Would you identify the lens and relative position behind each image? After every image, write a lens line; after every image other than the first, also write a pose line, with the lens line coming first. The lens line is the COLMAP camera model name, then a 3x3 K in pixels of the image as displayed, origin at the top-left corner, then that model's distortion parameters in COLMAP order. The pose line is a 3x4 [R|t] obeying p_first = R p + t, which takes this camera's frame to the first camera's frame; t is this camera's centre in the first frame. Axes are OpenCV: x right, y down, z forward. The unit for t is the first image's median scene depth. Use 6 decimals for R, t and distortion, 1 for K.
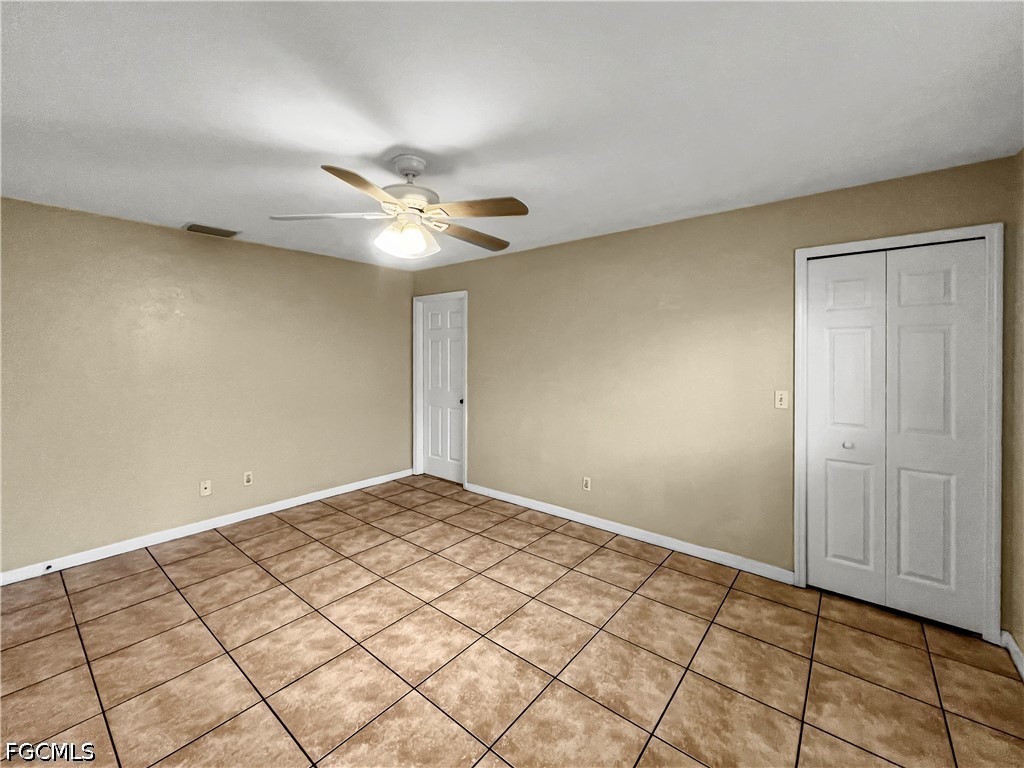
lens RADIAL K [[416.8, 0, 513.8], [0, 416.8, 383.7], [0, 0, 1]] dist [-0.003751, 0.001340]
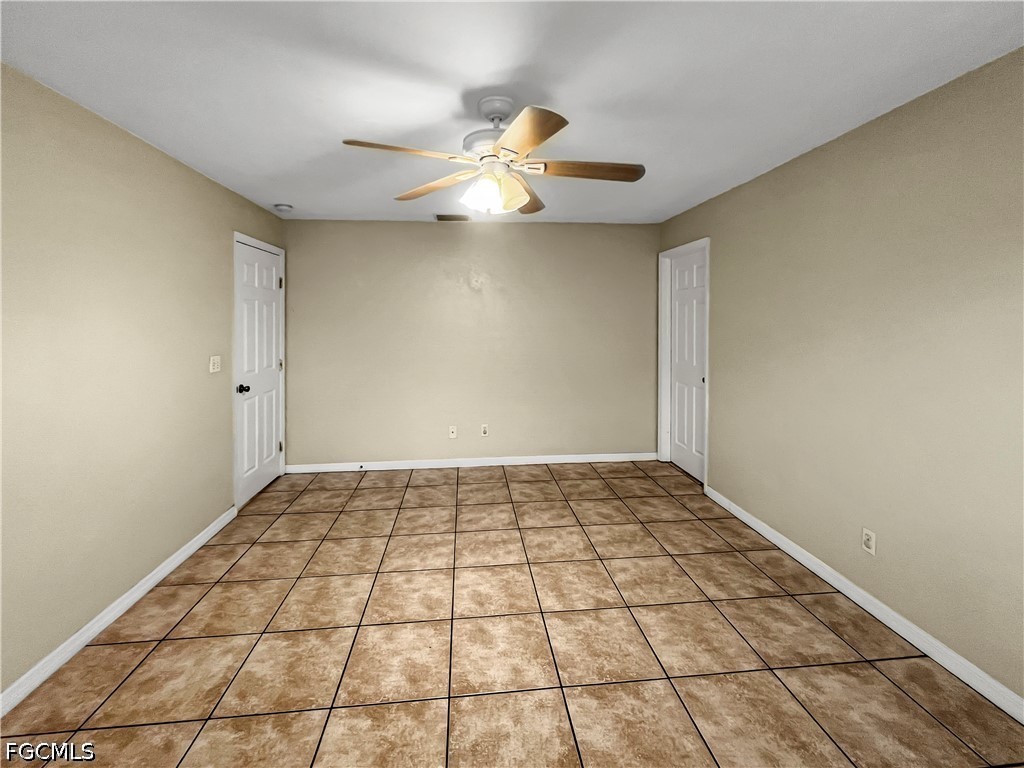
lens RADIAL K [[416.8, 0, 511.1], [0, 416.8, 381.7], [0, 0, 1]] dist [-0.003751, 0.001340]
pose [[0.702078, 0.100017, -0.705041, 0.284804], [-0.043970, 0.994287, 0.097265, -0.037245], [0.710741, -0.037287, 0.702465, 0.312439]]
